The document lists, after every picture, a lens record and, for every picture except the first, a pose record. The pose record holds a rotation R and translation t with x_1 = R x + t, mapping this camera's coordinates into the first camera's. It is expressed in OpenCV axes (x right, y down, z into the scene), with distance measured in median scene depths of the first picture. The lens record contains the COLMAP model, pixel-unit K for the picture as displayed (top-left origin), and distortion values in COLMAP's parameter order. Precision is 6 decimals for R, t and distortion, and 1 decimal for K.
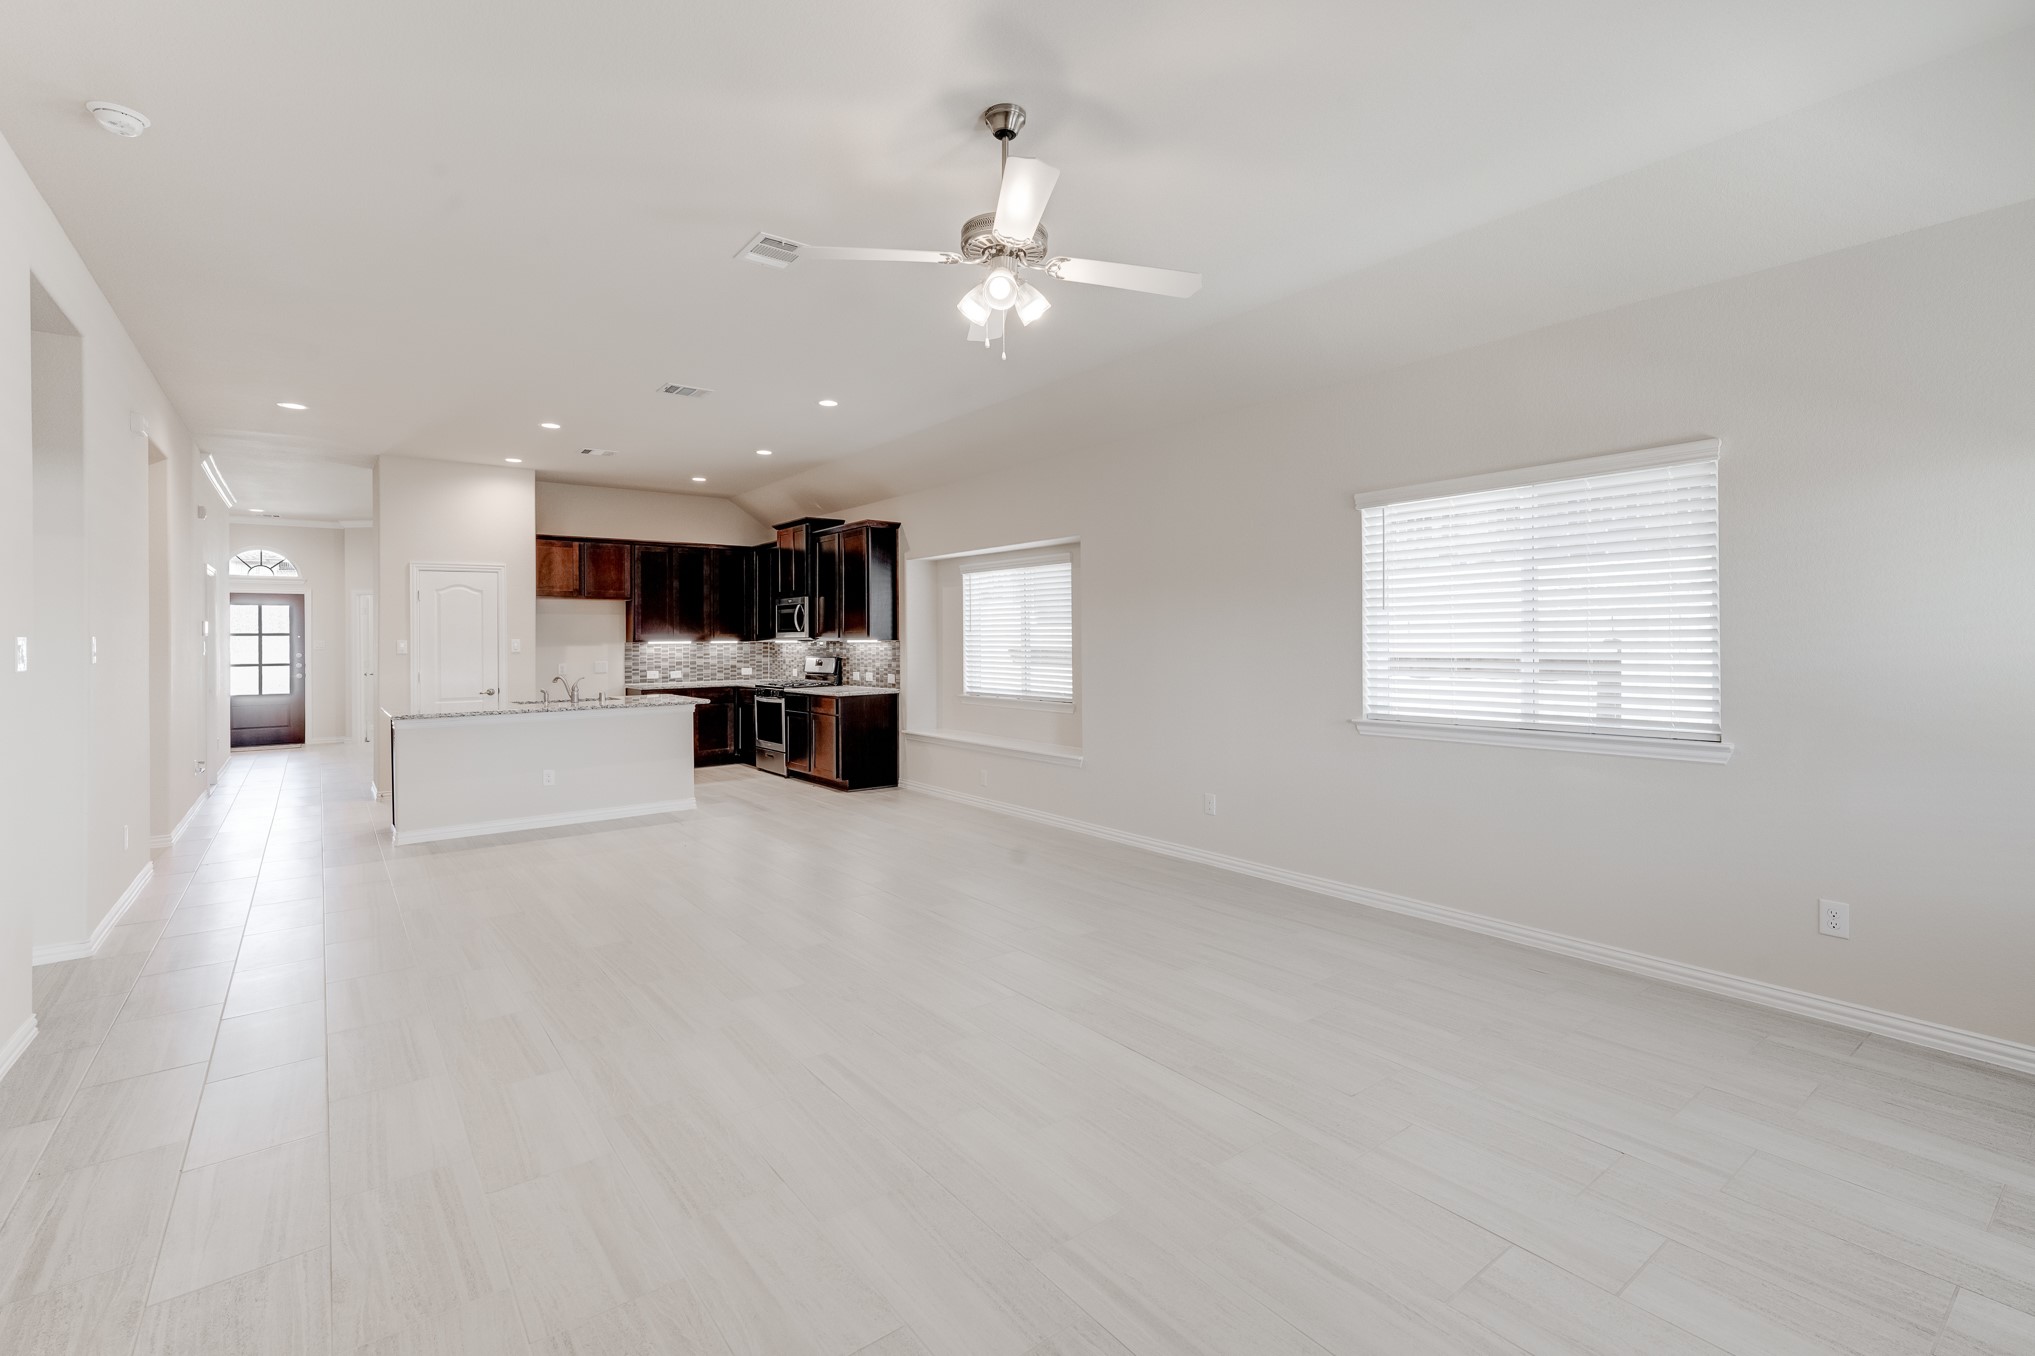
lens RADIAL K [[884.9, 0, 1015.6], [0, 884.9, 639.9], [0, 0, 1]] dist [0.000248, 0.000110]
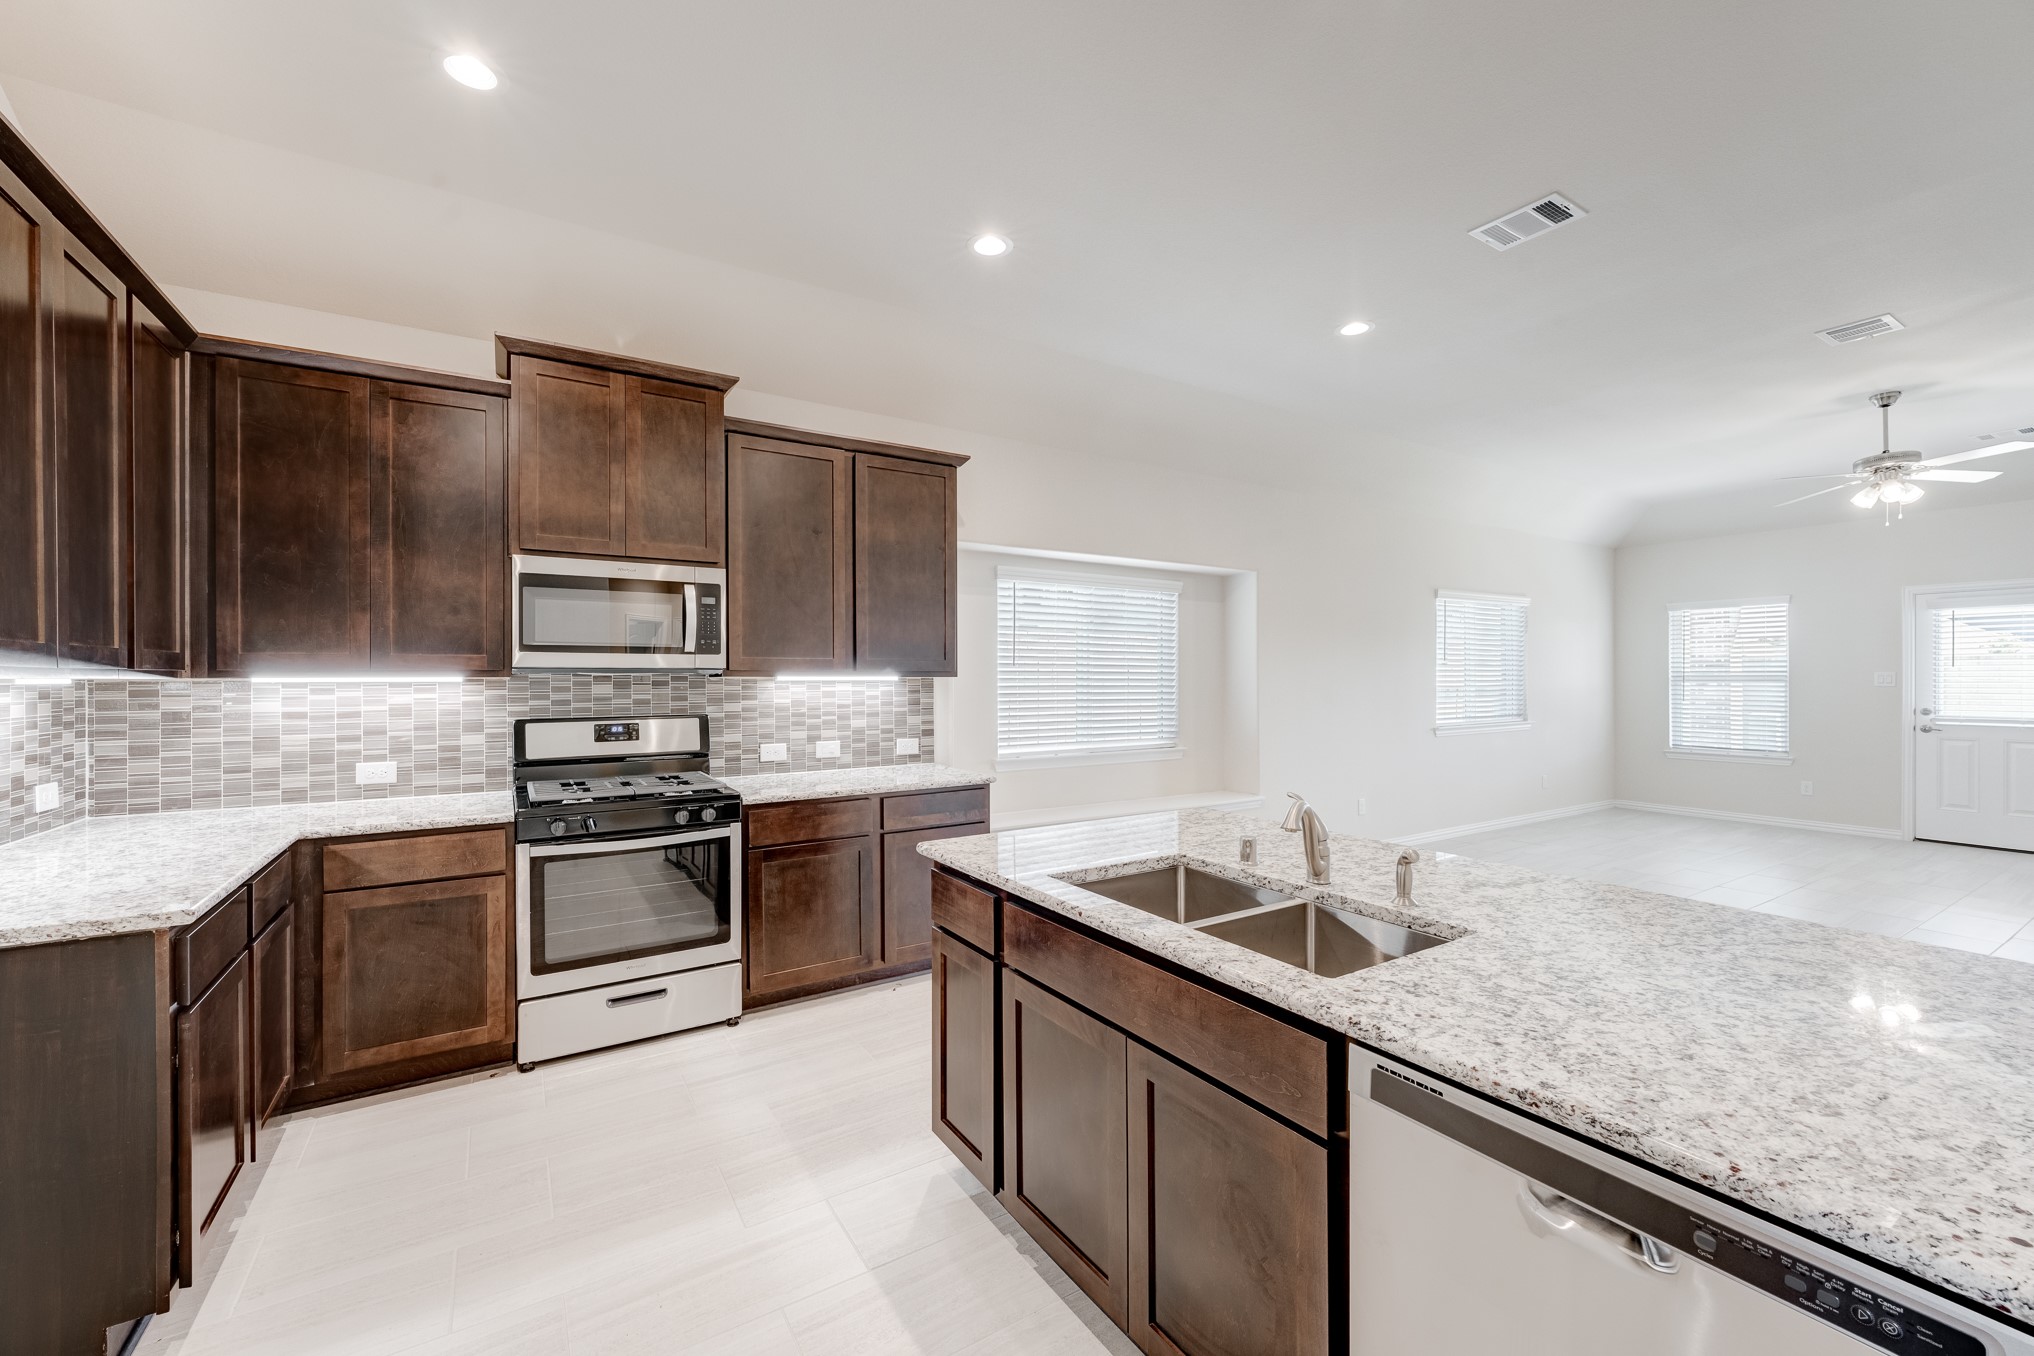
lens RADIAL K [[810.5, 0, 1017.0], [0, 810.5, 678.0], [0, 0, 1]] dist [0.002515, 0.000353]
pose [[0.108628, 0.006302, 0.994063, -0.660584], [0.000319, 0.999980, -0.006374, 0.004566], [-0.994082, 0.001009, 0.108624, 0.909064]]
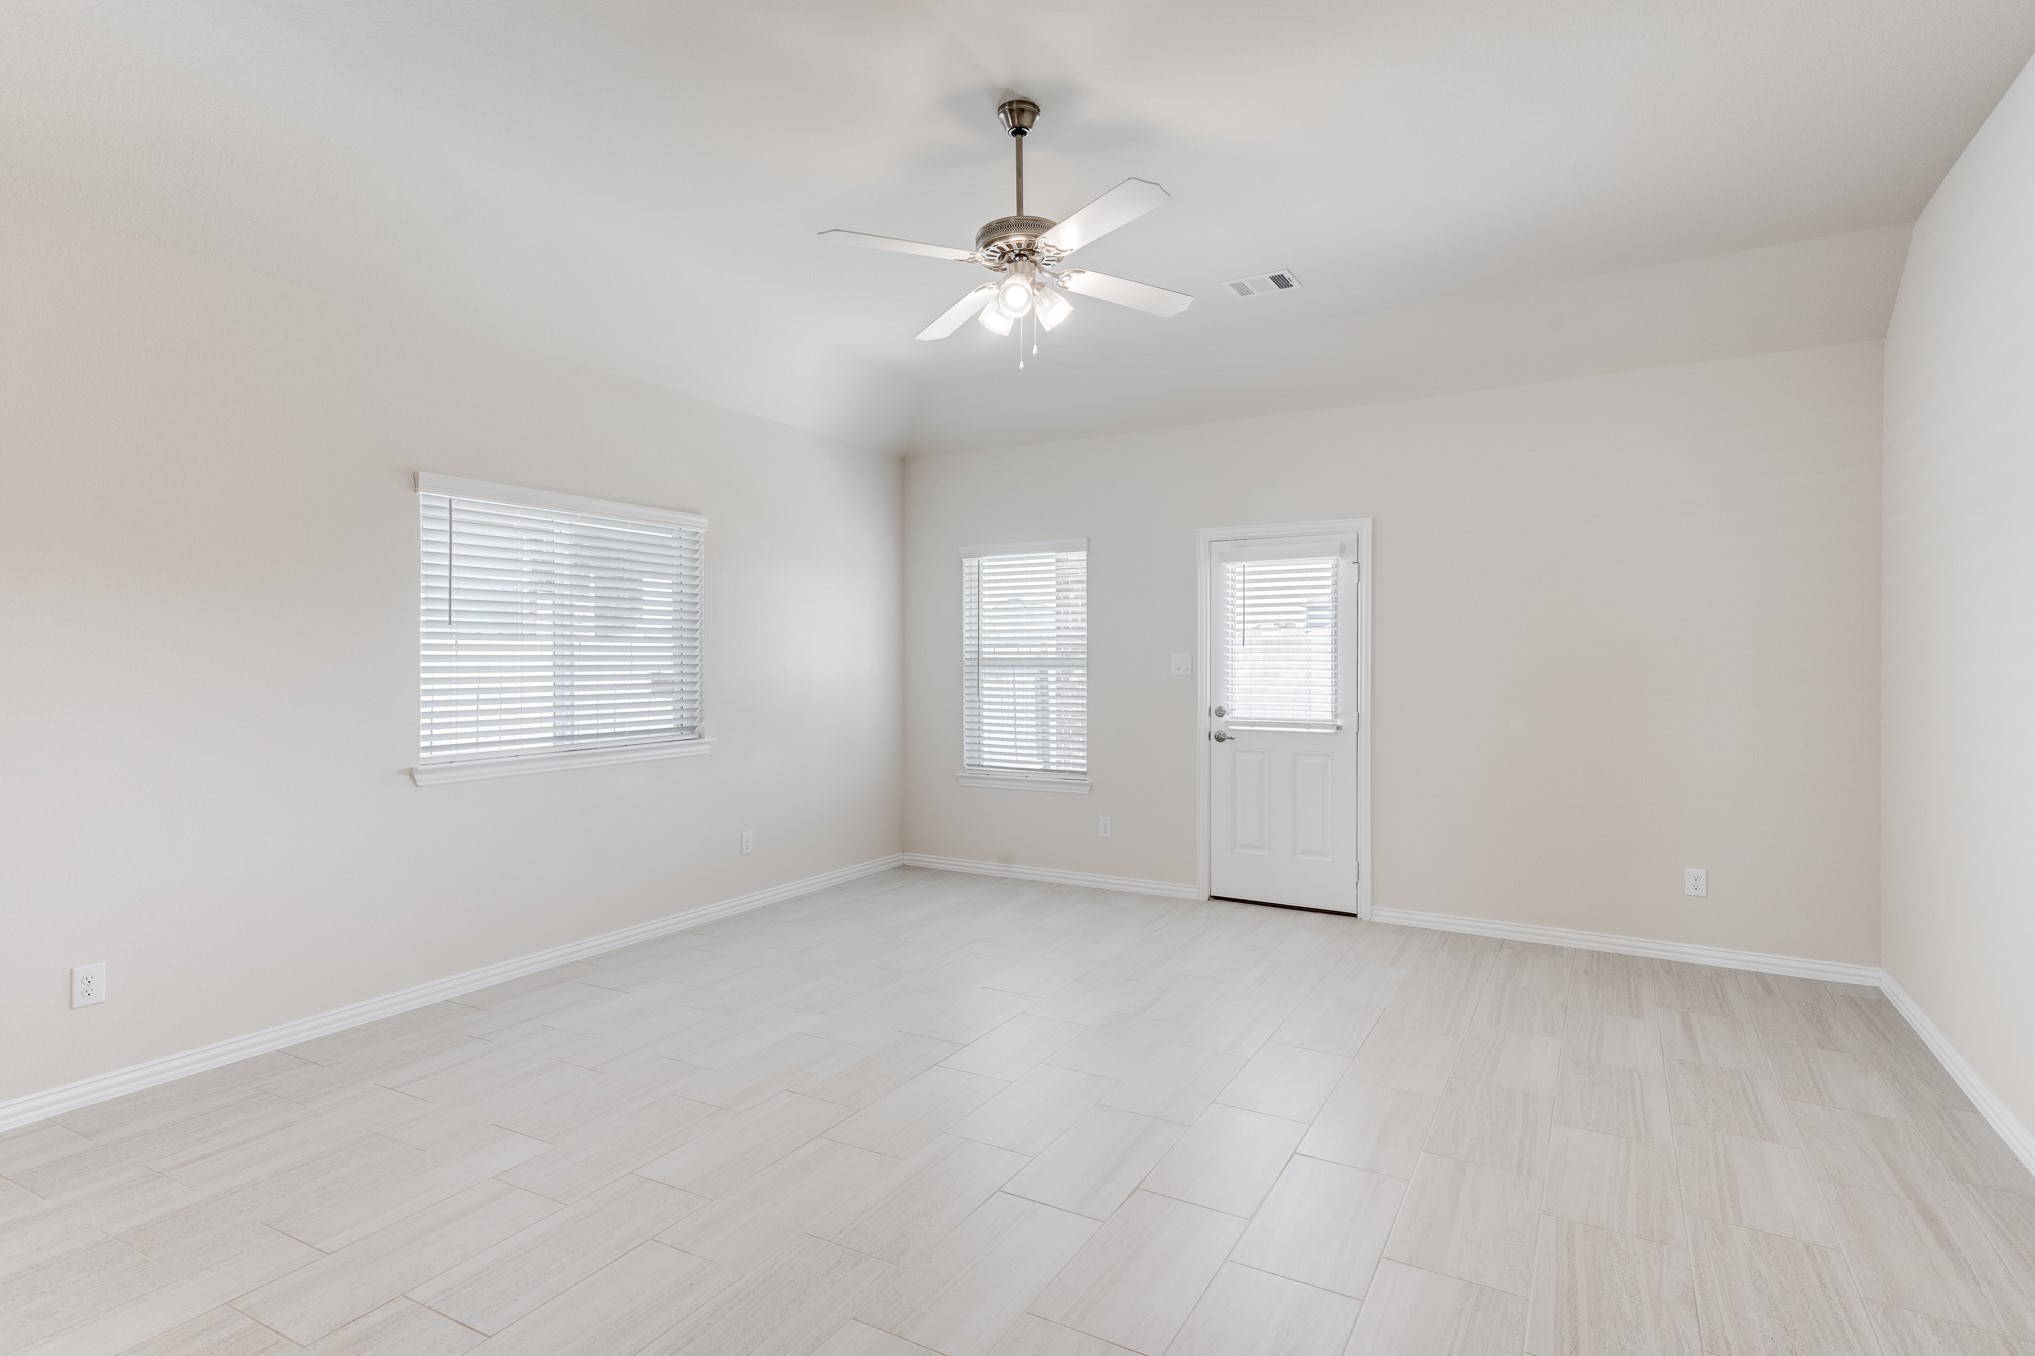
lens RADIAL K [[1056.8, 0, 1017.5], [0, 1056.8, 678.0], [0, 0, 1]] dist [0.041118, 0.000051]
pose [[-0.374798, -0.007048, 0.927080, -0.374001], [0.001985, 0.999963, 0.008405, 0.003660], [-0.927104, 0.004990, -0.374770, 0.493467]]
